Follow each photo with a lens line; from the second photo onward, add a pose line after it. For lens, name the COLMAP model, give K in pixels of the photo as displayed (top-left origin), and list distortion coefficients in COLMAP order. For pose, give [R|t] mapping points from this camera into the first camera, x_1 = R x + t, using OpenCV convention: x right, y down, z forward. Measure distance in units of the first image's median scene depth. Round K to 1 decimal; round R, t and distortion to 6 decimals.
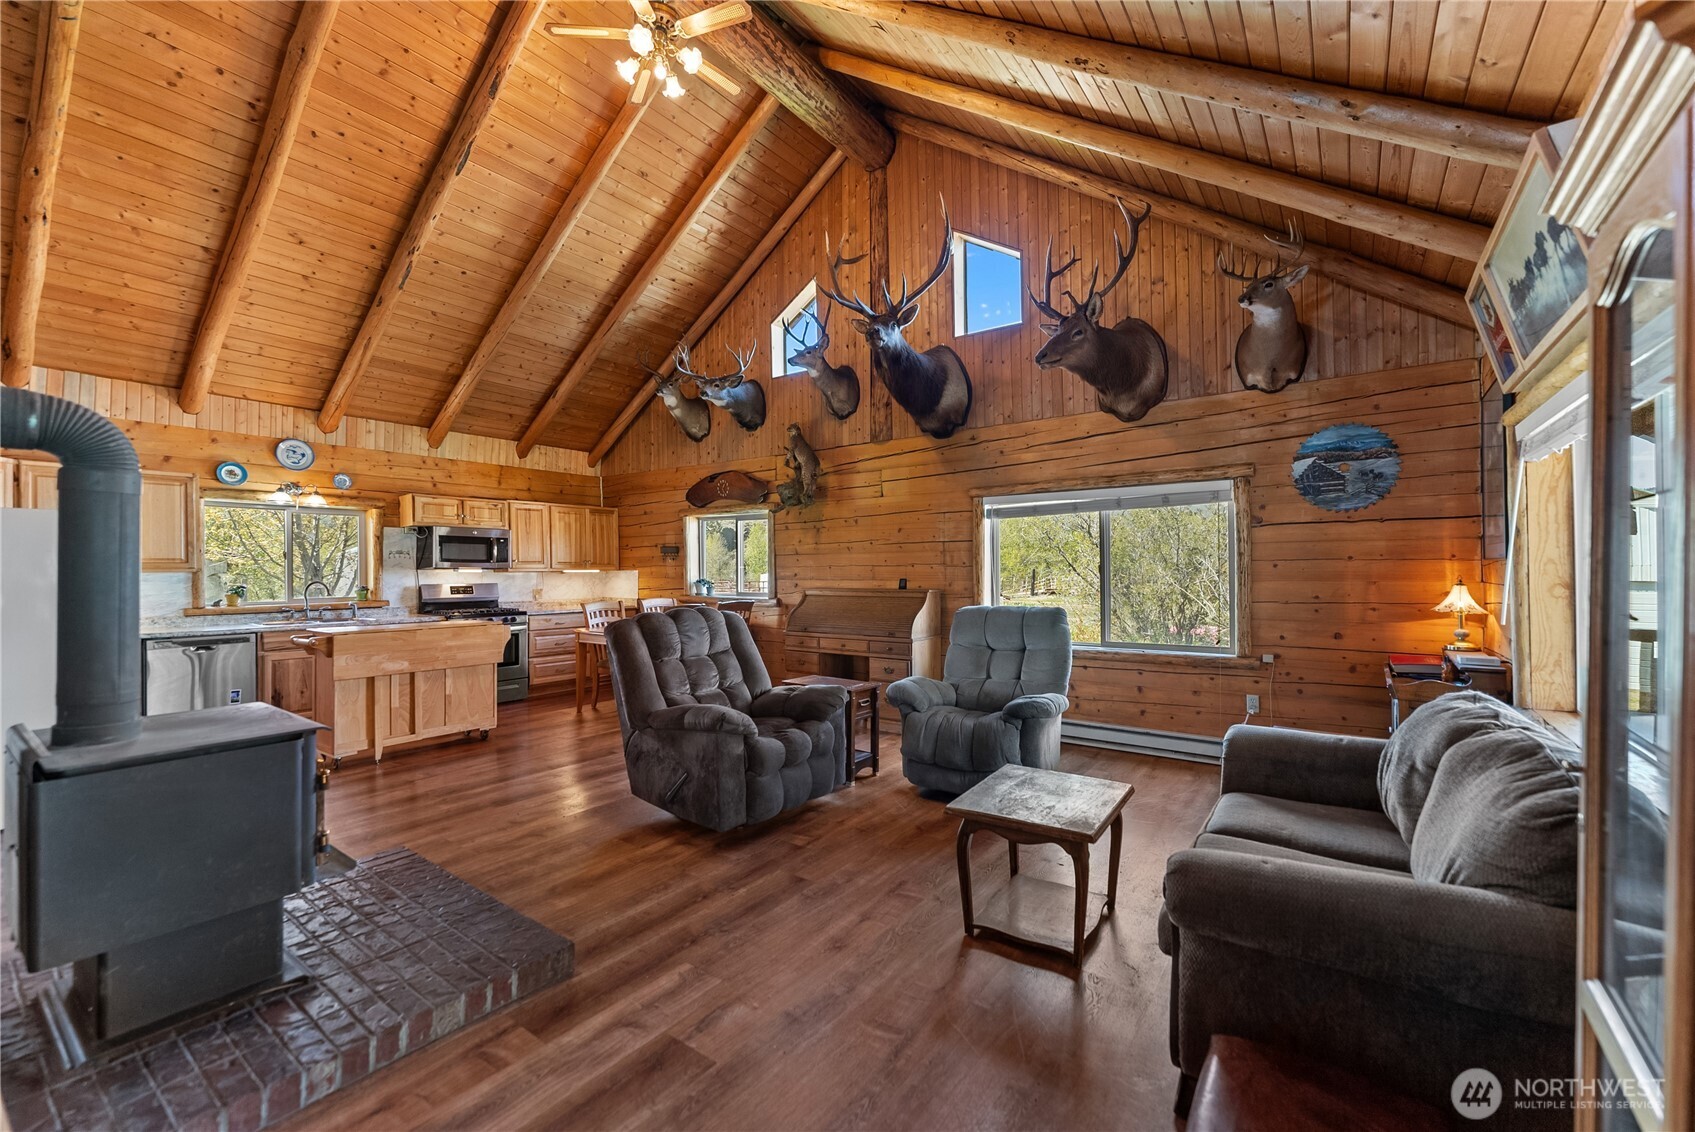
lens RADIAL K [[693.1, 0, 848.4], [0, 693.1, 576.8], [0, 0, 1]] dist [0.002350, 0.000684]
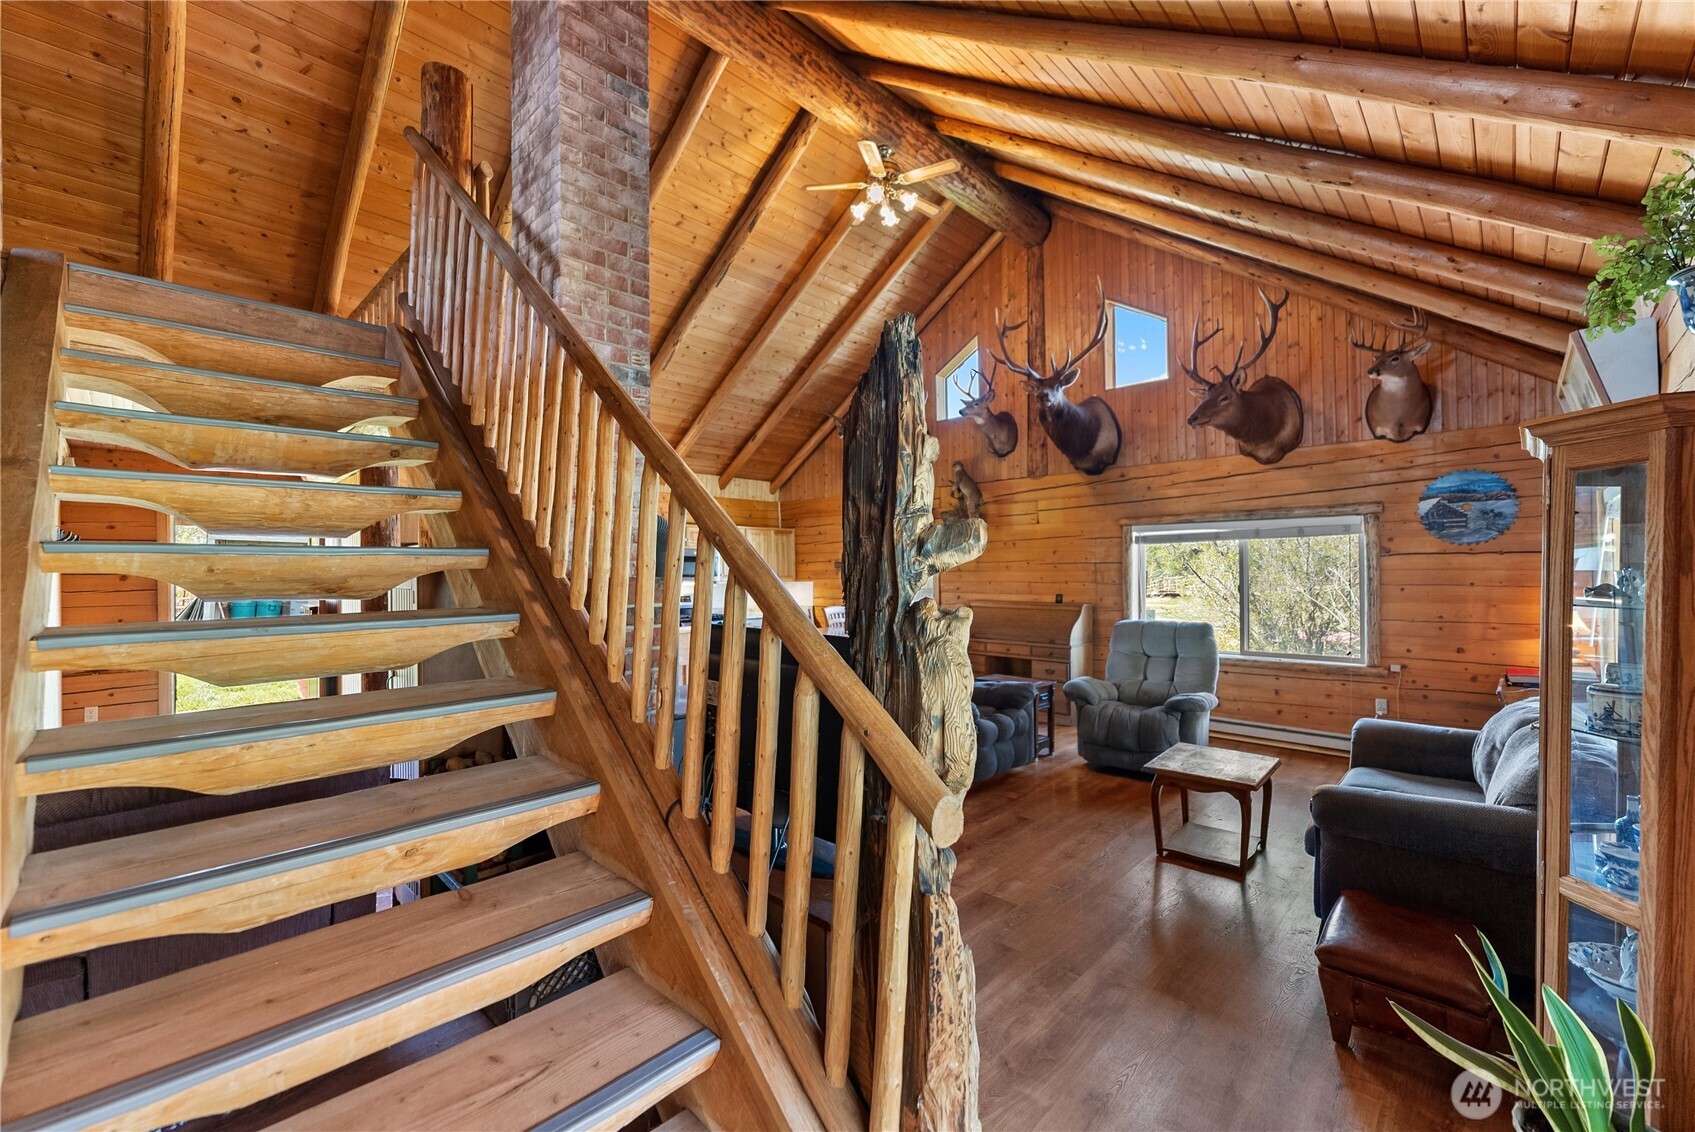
lens RADIAL K [[693.1, 0, 847.4], [0, 693.1, 575.6], [0, 0, 1]] dist [0.002350, 0.000684]
pose [[0.990335, 0.001920, -0.138680, -0.123154], [-0.001908, 0.999998, 0.000217, -0.030651], [0.138680, 0.000050, 0.990337, -0.238160]]
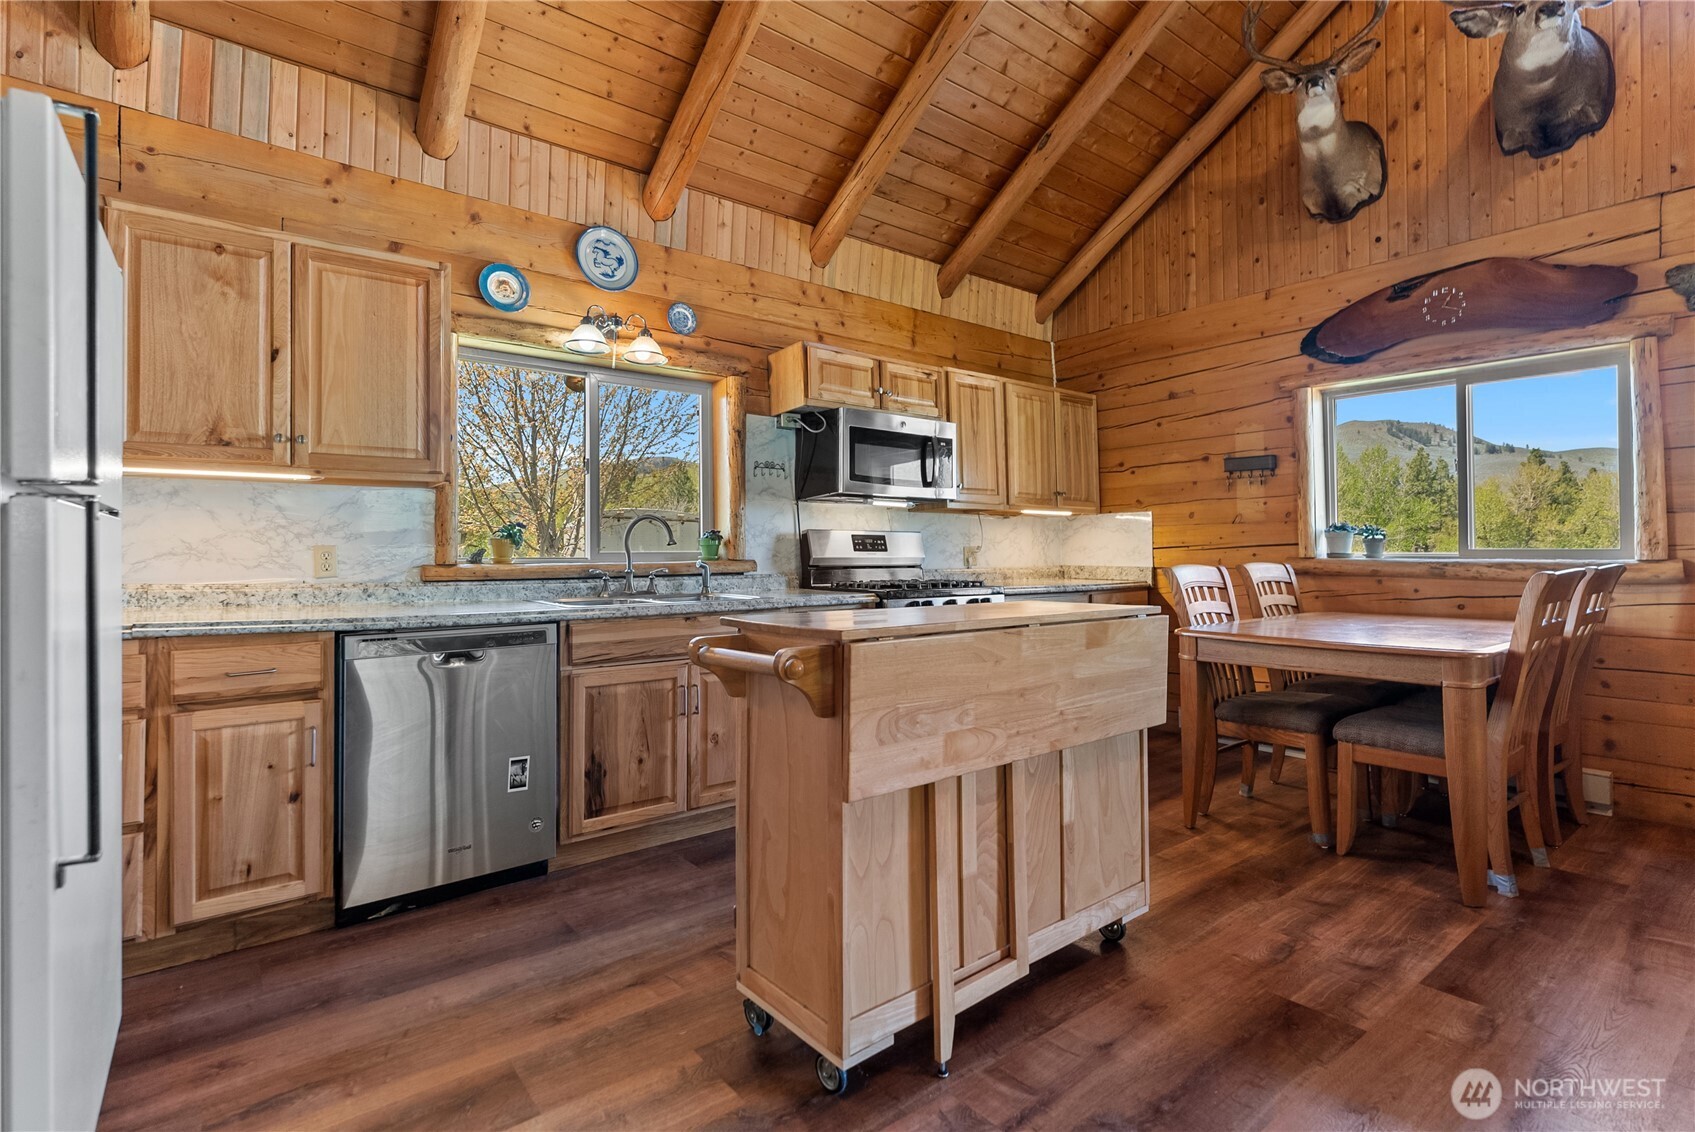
lens RADIAL K [[810.0, 0, 845.2], [0, 810.0, 553.4], [0, 0, 1]] dist [-0.000383, -0.000390]
pose [[0.961242, 0.001032, -0.275703, -0.531591], [-0.003852, 0.999946, -0.009687, 0.041748], [0.275678, 0.010374, 0.961194, 0.555093]]
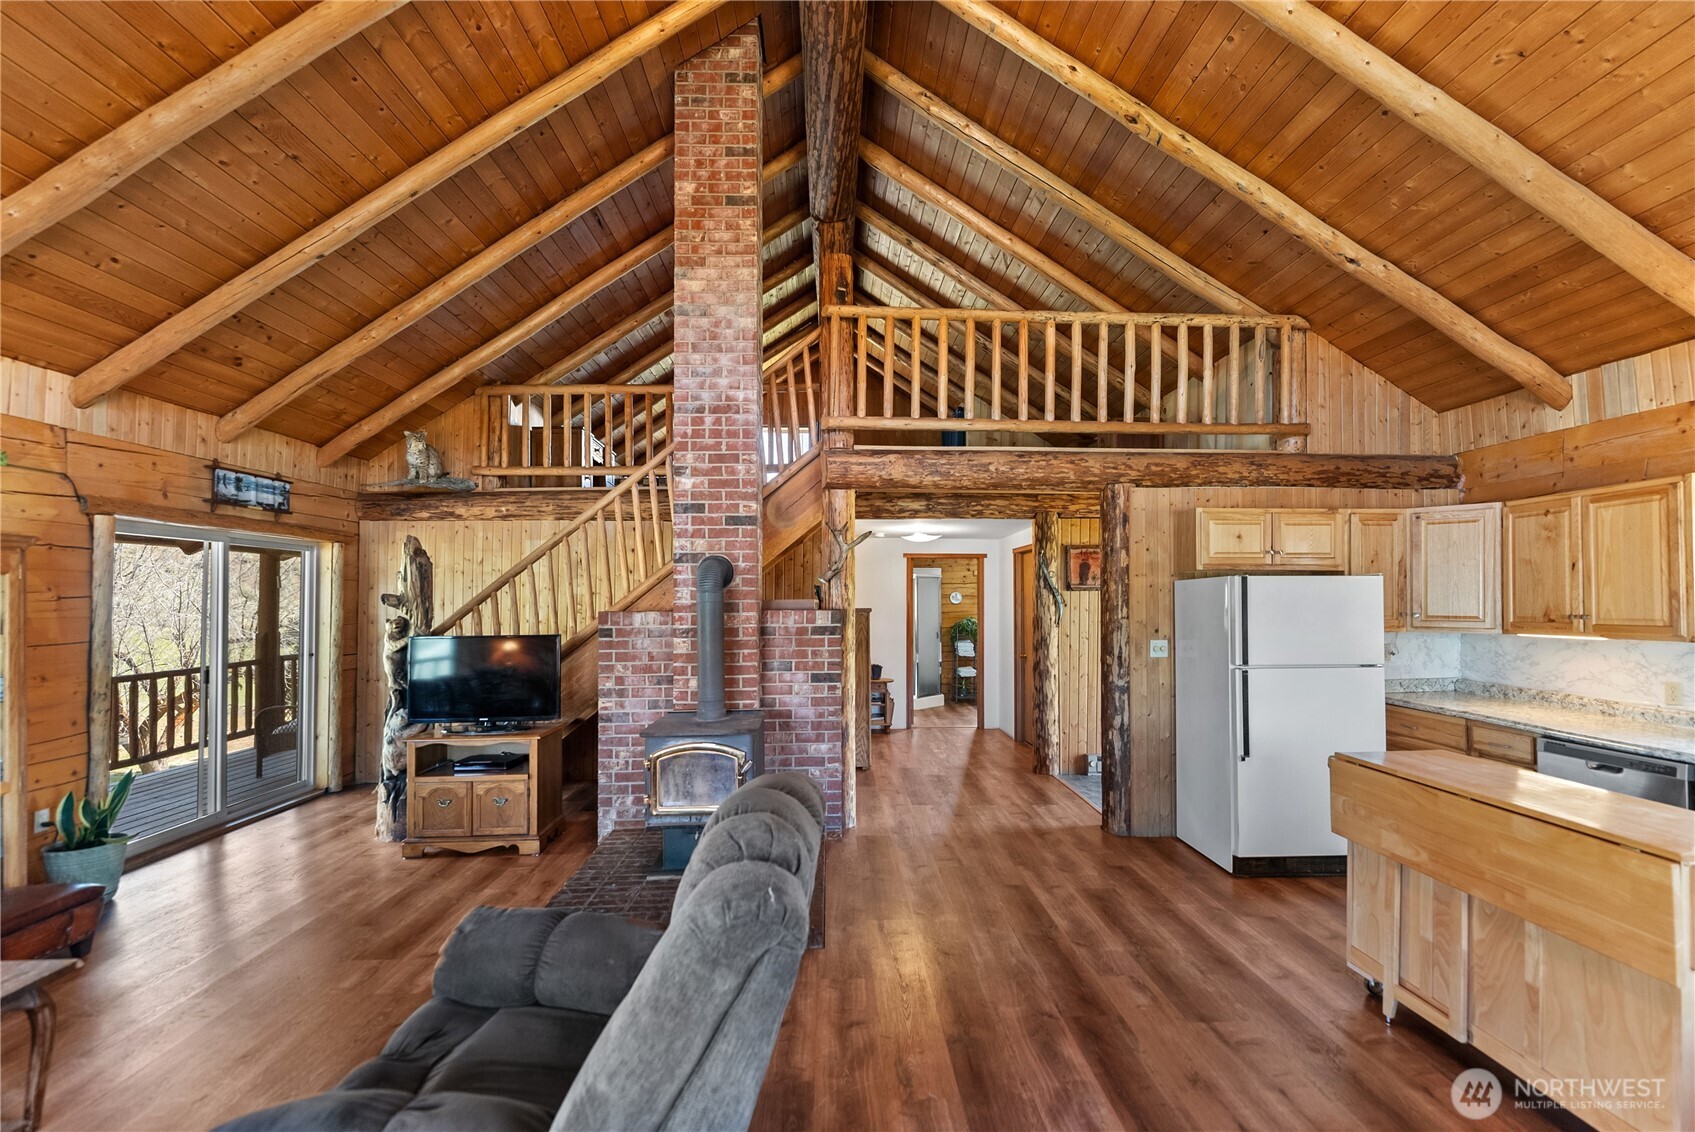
lens RADIAL K [[693.1, 0, 842.6], [0, 693.1, 600.8], [0, 0, 1]] dist [0.002350, 0.000684]
pose [[-0.796336, 0.009885, -0.604773, -0.019737], [0.011471, 0.999933, 0.001239, -0.049646], [0.604745, -0.005950, -0.796397, 1.007993]]
